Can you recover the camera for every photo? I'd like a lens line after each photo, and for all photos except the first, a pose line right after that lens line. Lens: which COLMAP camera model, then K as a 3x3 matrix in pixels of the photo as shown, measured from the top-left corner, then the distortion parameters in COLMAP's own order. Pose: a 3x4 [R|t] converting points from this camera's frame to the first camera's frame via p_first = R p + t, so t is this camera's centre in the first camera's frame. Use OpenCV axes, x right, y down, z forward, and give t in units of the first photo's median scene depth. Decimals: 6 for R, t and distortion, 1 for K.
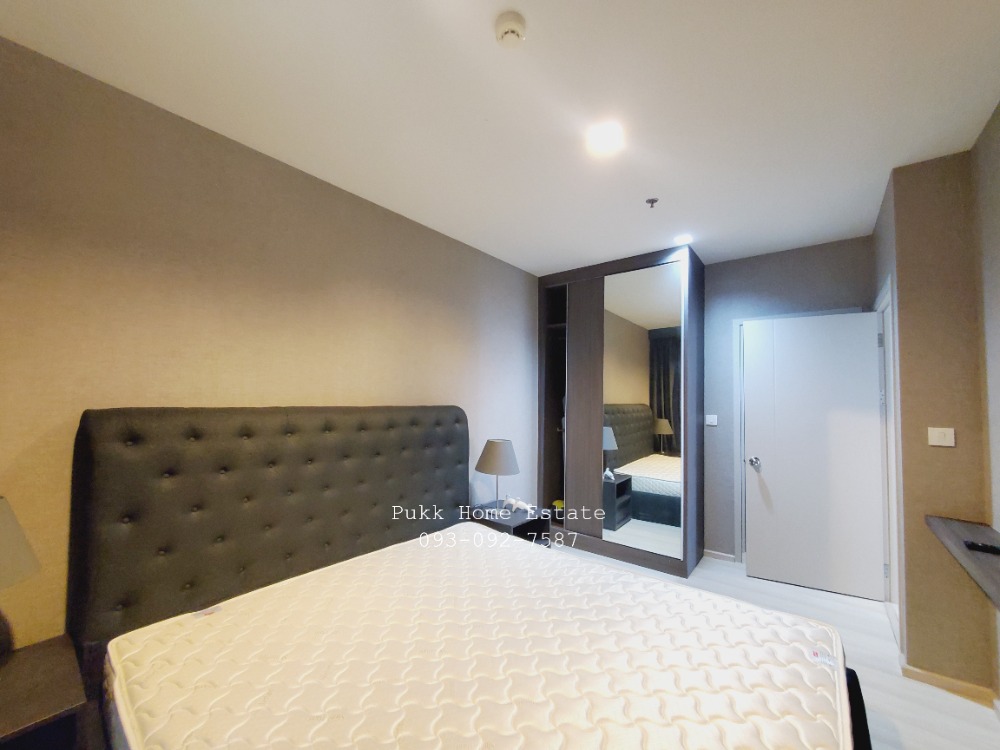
lens RADIAL K [[399.1, 0, 496.3], [0, 399.1, 381.2], [0, 0, 1]] dist [-0.001266, -0.000162]
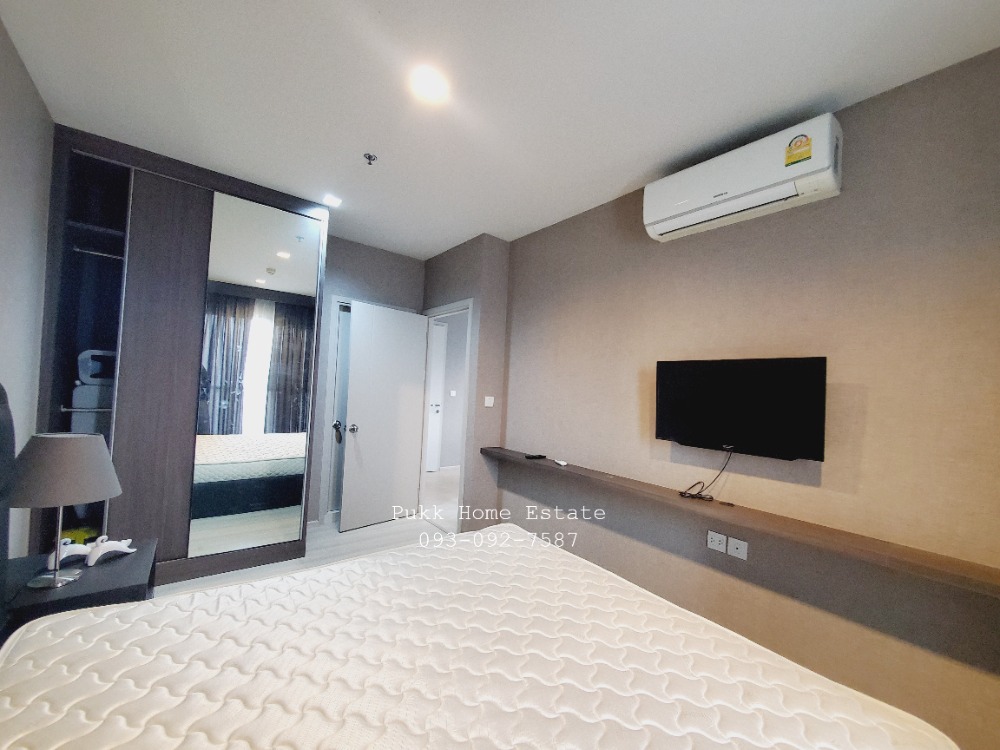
lens RADIAL K [[399.1, 0, 496.3], [0, 399.1, 381.2], [0, 0, 1]] dist [-0.001266, -0.000162]
pose [[0.222741, 0.015292, 0.974758, -0.353492], [-0.099992, 0.994962, 0.007241, 0.021973], [-0.969736, -0.099081, 0.223147, 0.373379]]
